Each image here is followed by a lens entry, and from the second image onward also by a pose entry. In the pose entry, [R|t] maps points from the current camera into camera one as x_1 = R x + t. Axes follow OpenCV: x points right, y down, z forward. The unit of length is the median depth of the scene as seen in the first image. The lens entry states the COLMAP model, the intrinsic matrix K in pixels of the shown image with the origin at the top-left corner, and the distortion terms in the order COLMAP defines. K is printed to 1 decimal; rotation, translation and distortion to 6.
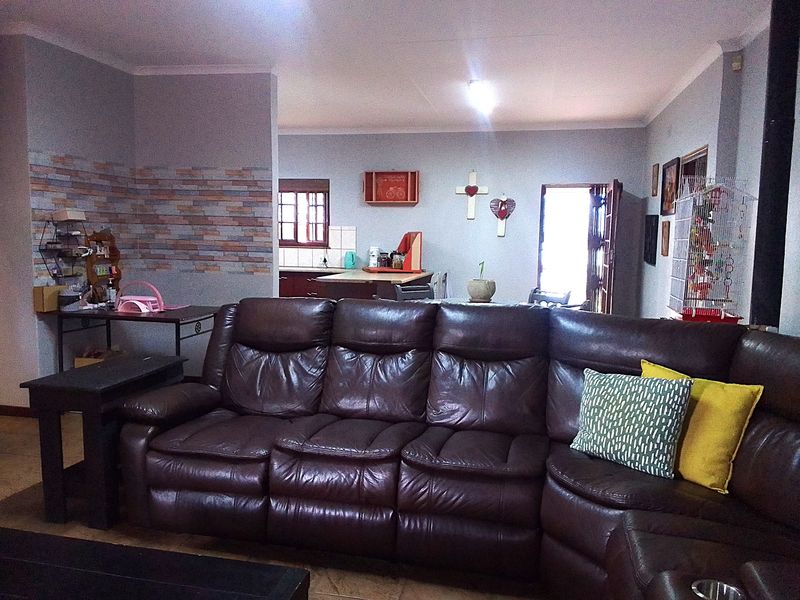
lens RADIAL K [[655.4, 0, 400.0], [0, 655.4, 300.0], [0, 0, 1]] dist [0.137511, -0.002308]
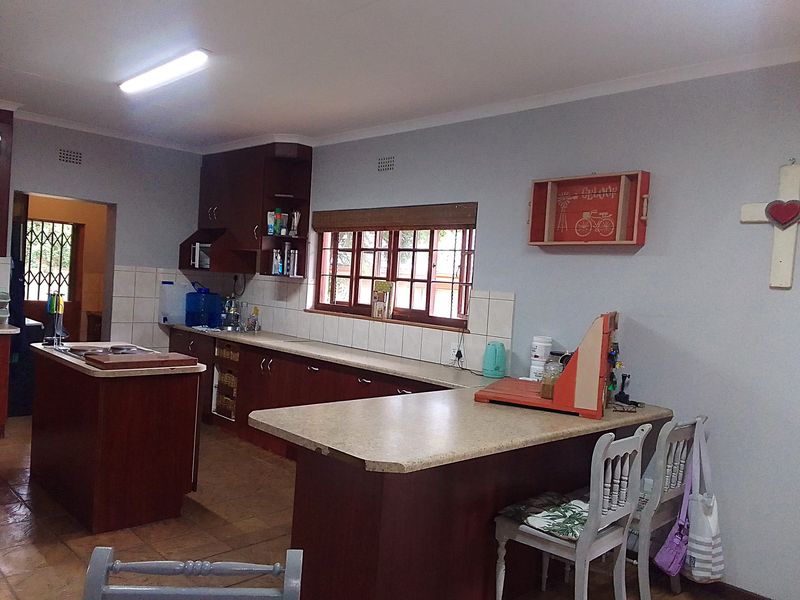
lens RADIAL K [[655.4, 0, 400.0], [0, 655.4, 300.0], [0, 0, 1]] dist [0.137511, -0.002308]
pose [[0.836992, 0.048174, -0.545090, 0.133592], [-0.092027, 0.994322, -0.053433, -0.072671], [0.539421, 0.094886, 0.836673, 0.542626]]
